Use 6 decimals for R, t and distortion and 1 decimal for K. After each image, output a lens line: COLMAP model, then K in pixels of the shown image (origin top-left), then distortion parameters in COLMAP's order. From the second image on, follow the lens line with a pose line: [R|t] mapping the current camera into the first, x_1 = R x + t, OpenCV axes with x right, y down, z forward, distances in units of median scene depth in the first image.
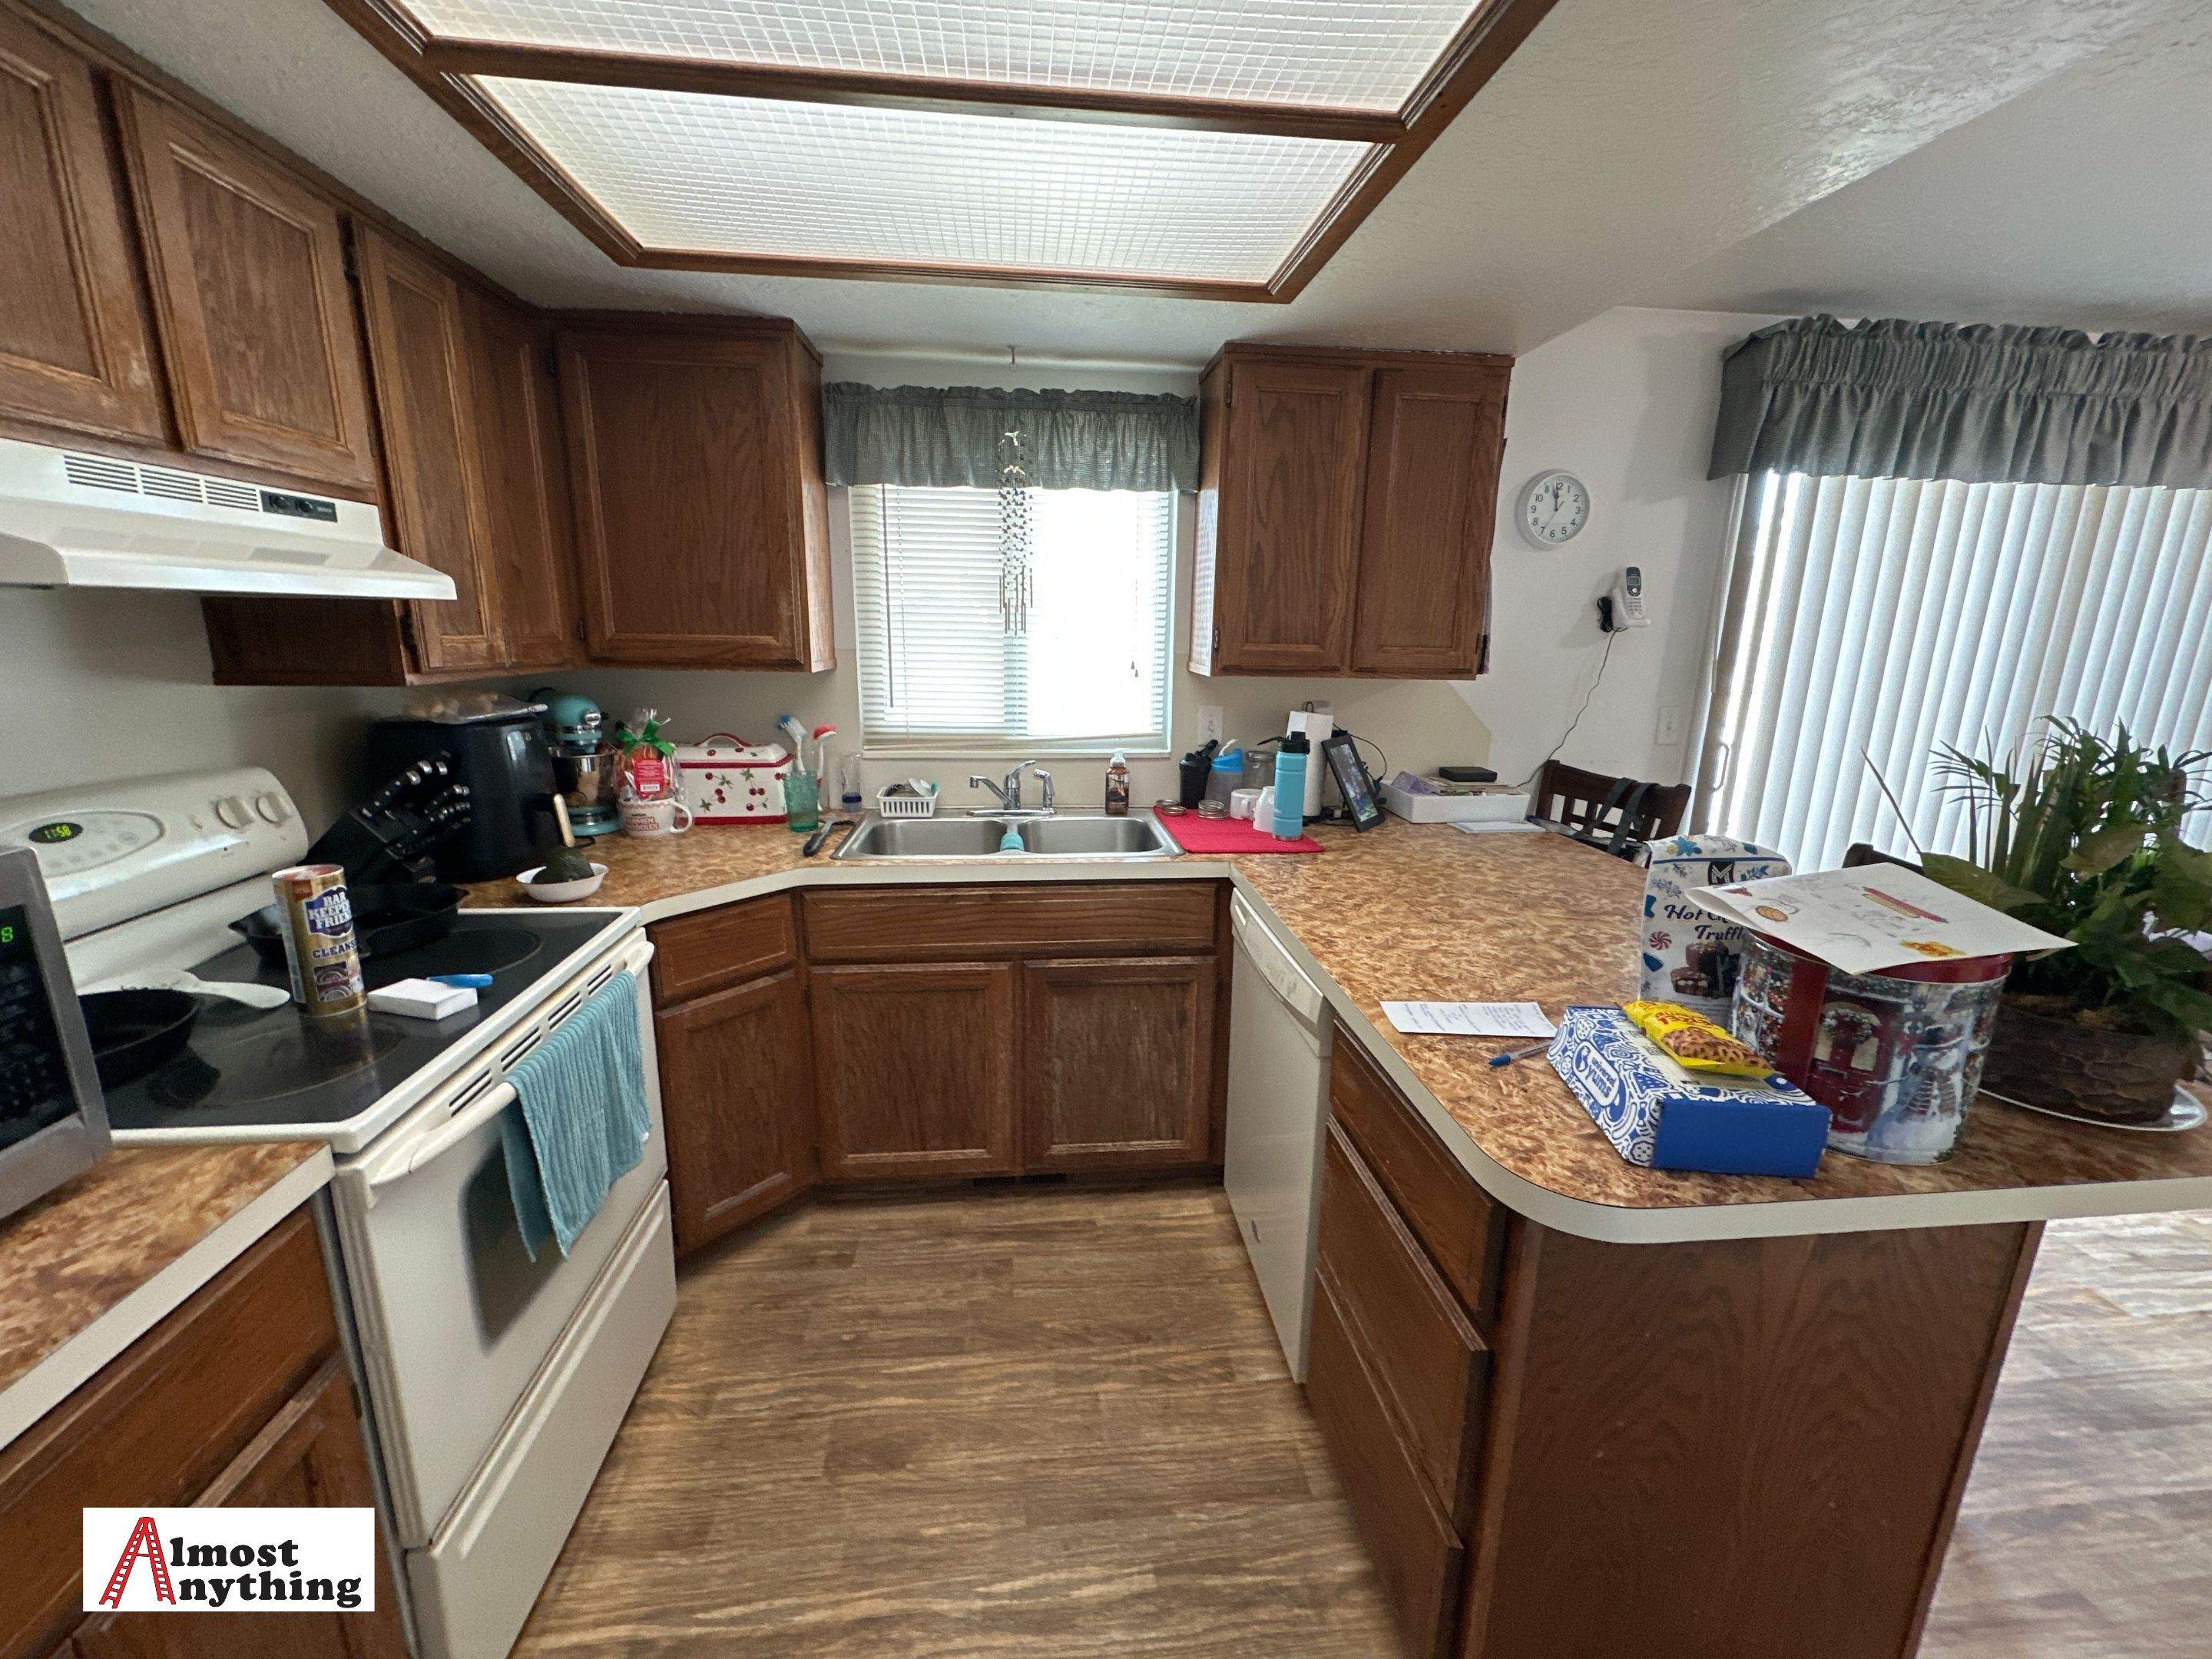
lens RADIAL K [[884.1, 0, 1106.0], [0, 884.1, 829.5], [0, 0, 1]] dist [-0.001988, 0.000181]
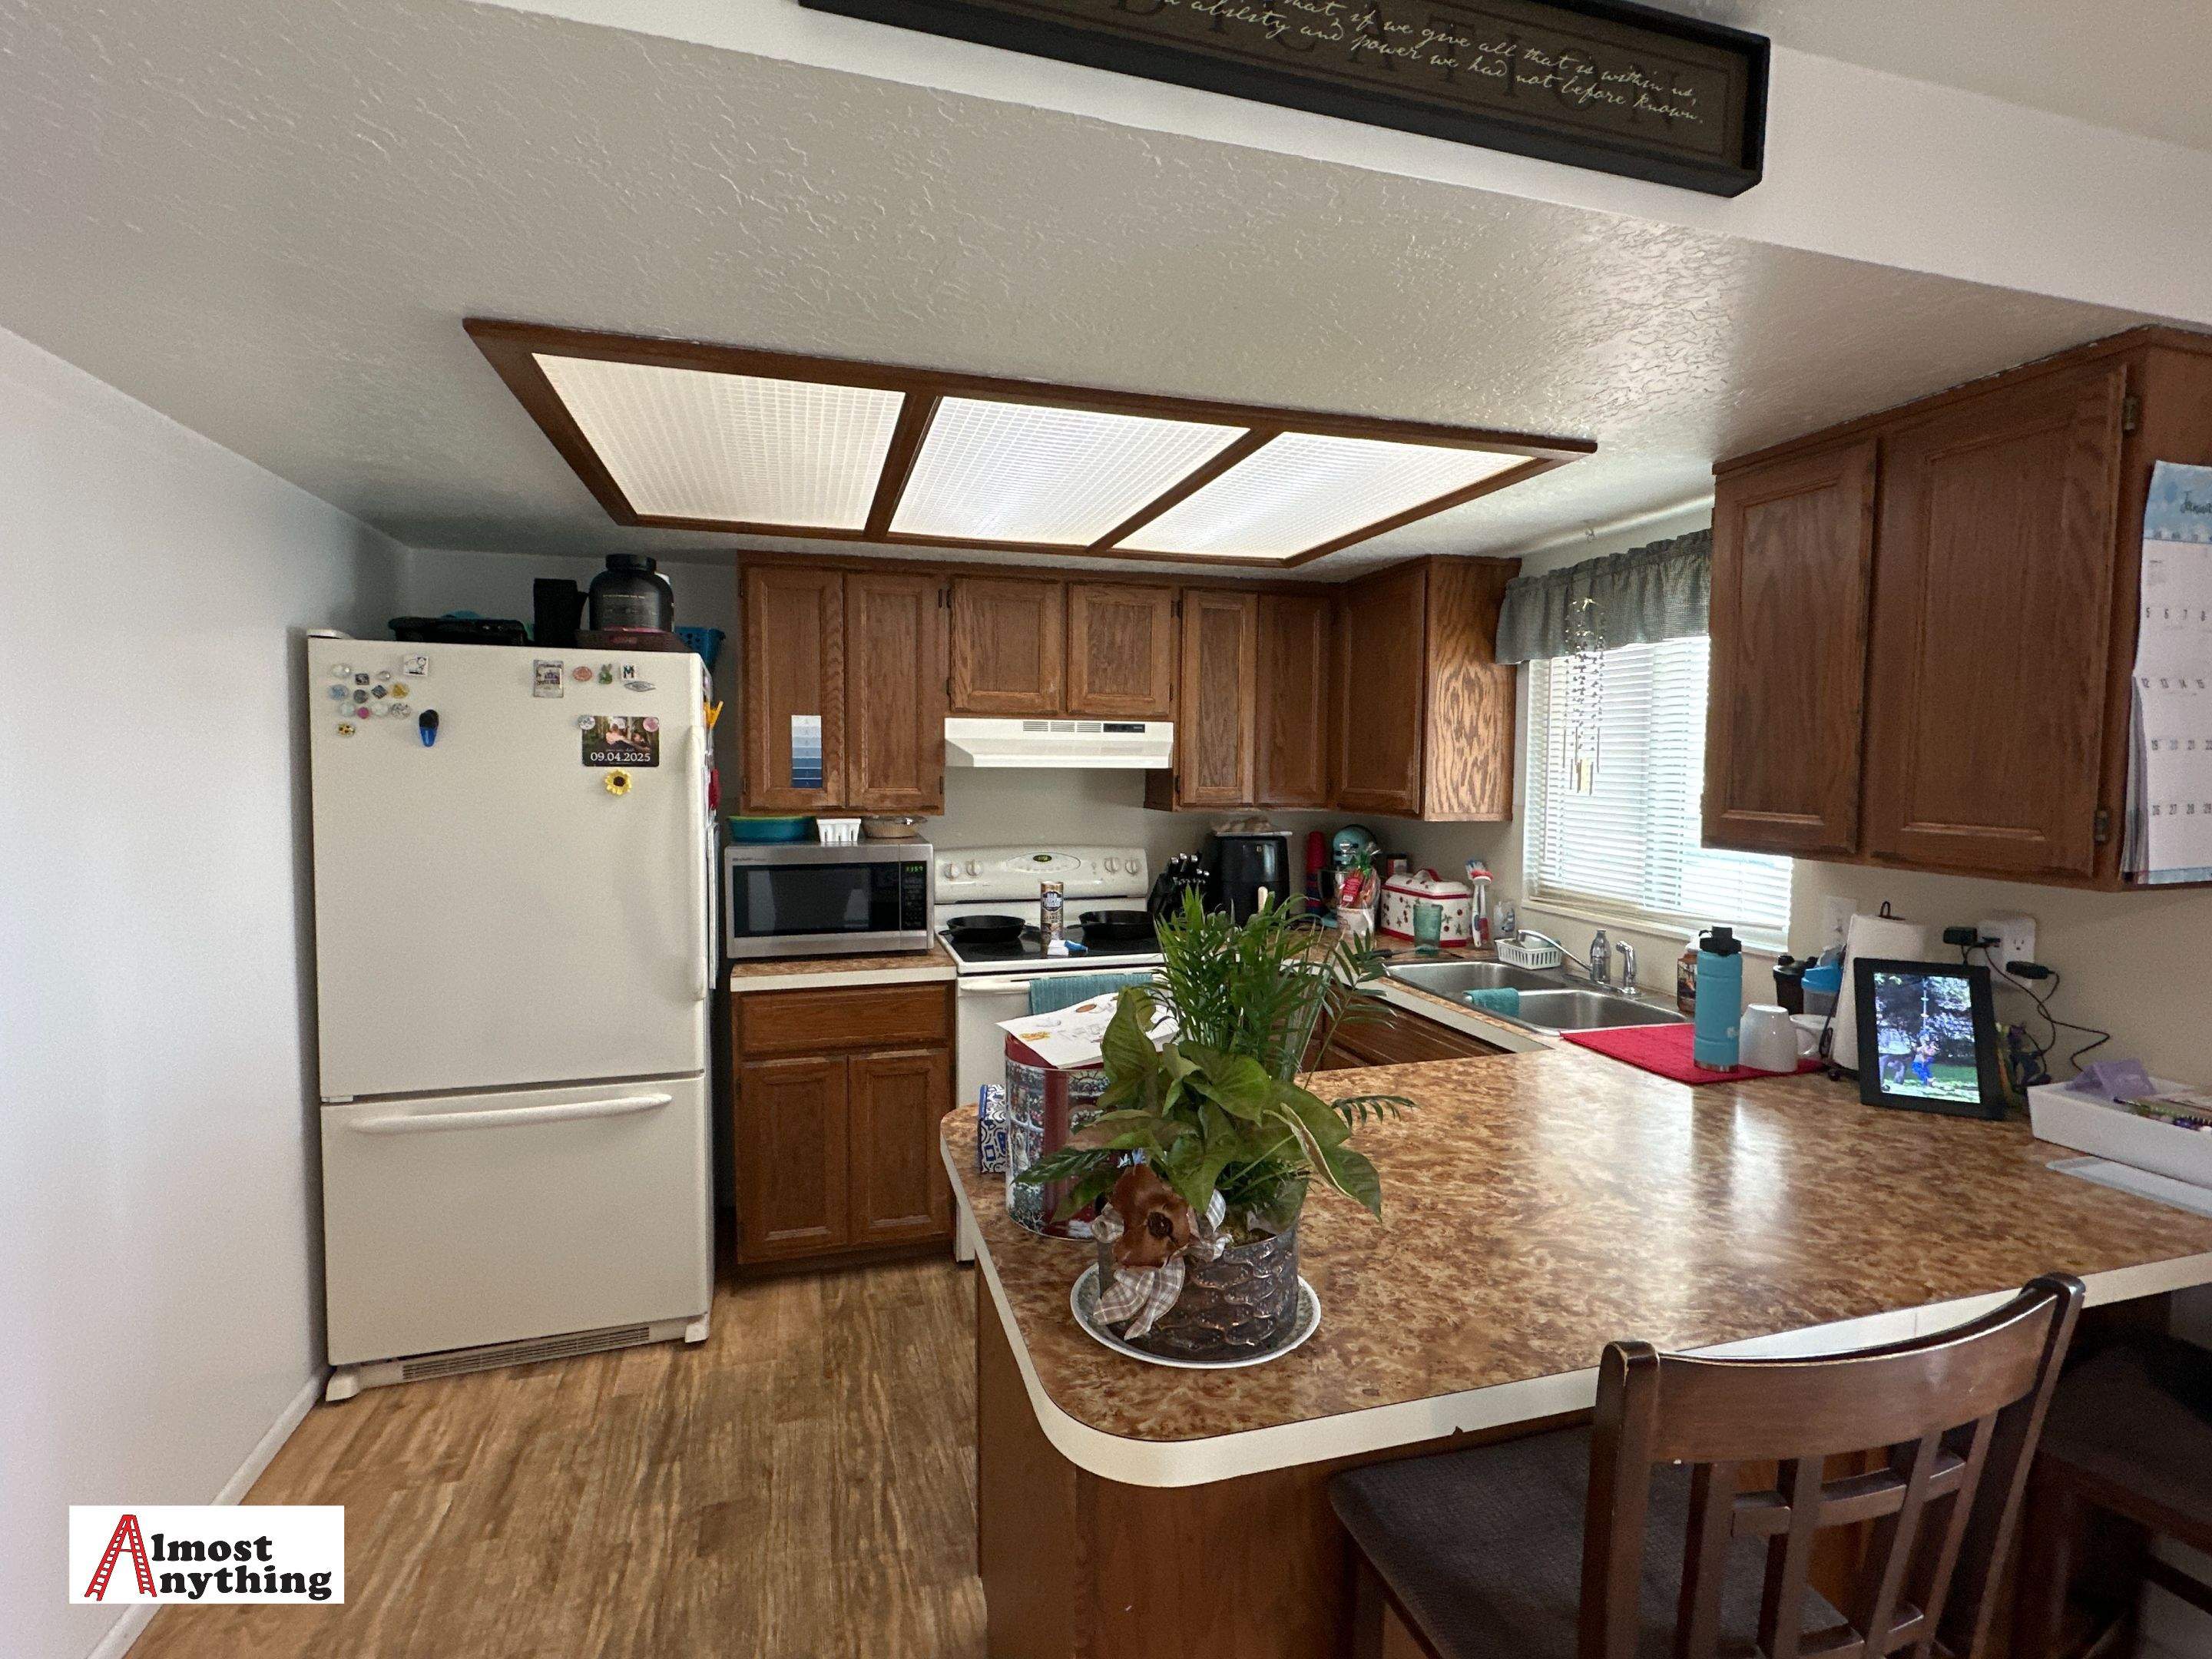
lens RADIAL K [[1066.3, 0, 1106.0], [0, 1066.3, 829.5], [0, 0, 1]] dist [-0.001520, -0.000110]
pose [[0.179880, 0.050498, -0.982391, 1.362420], [-0.227665, 0.973704, 0.008365, -0.104863], [0.956981, 0.222151, 0.186647, 0.413866]]
